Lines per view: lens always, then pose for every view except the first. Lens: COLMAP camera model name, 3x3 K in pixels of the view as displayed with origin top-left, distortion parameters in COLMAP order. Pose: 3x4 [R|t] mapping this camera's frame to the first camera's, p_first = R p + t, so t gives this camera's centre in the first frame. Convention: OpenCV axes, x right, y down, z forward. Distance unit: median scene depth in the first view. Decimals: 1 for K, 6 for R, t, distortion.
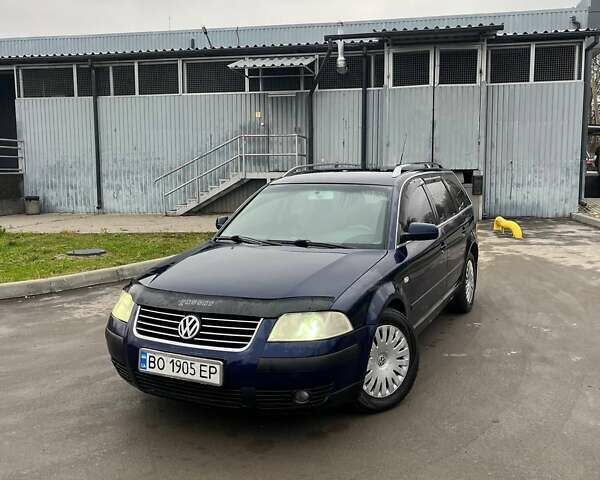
lens RADIAL K [[568.9, 0, 304.4], [0, 568.9, 246.9], [0, 0, 1]] dist [0.015031, -0.026642]
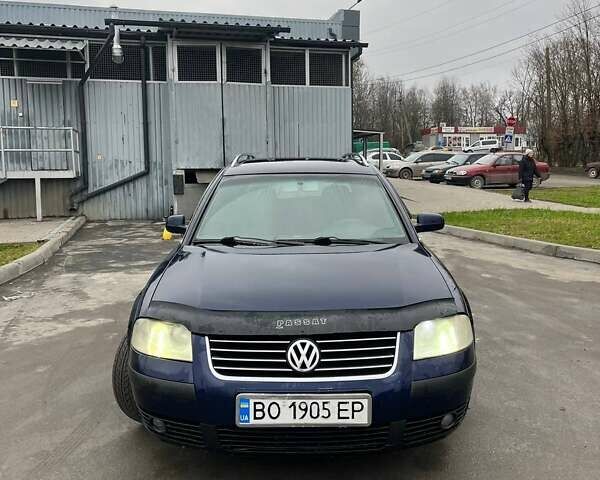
lens RADIAL K [[576.7, 0, 300.0], [0, 576.7, 240.0], [0, 0, 1]] dist [0.010381, -0.000671]
pose [[0.903310, -0.051182, 0.425924, -0.084082], [0.058050, 0.998309, -0.003149, -0.001607], [-0.425042, 0.027569, 0.904753, 0.048979]]
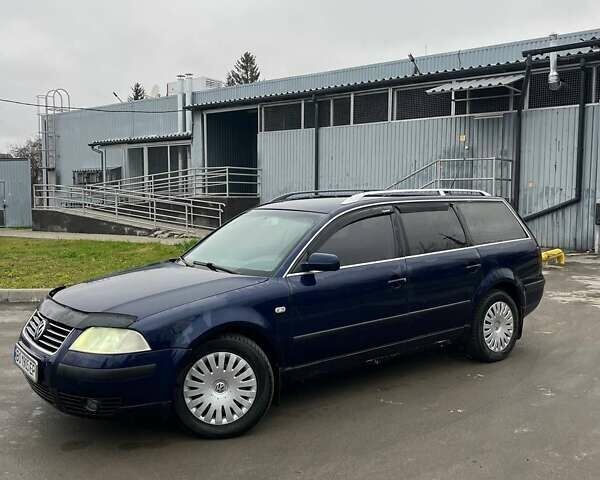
lens RADIAL K [[568.9, 0, 304.4], [0, 568.9, 246.9], [0, 0, 1]] dist [0.015031, -0.026642]
pose [[0.896389, 0.045442, -0.440934, 0.126742], [-0.064338, 0.997536, -0.027990, -0.004991], [0.438575, 0.053459, 0.897103, 0.028853]]
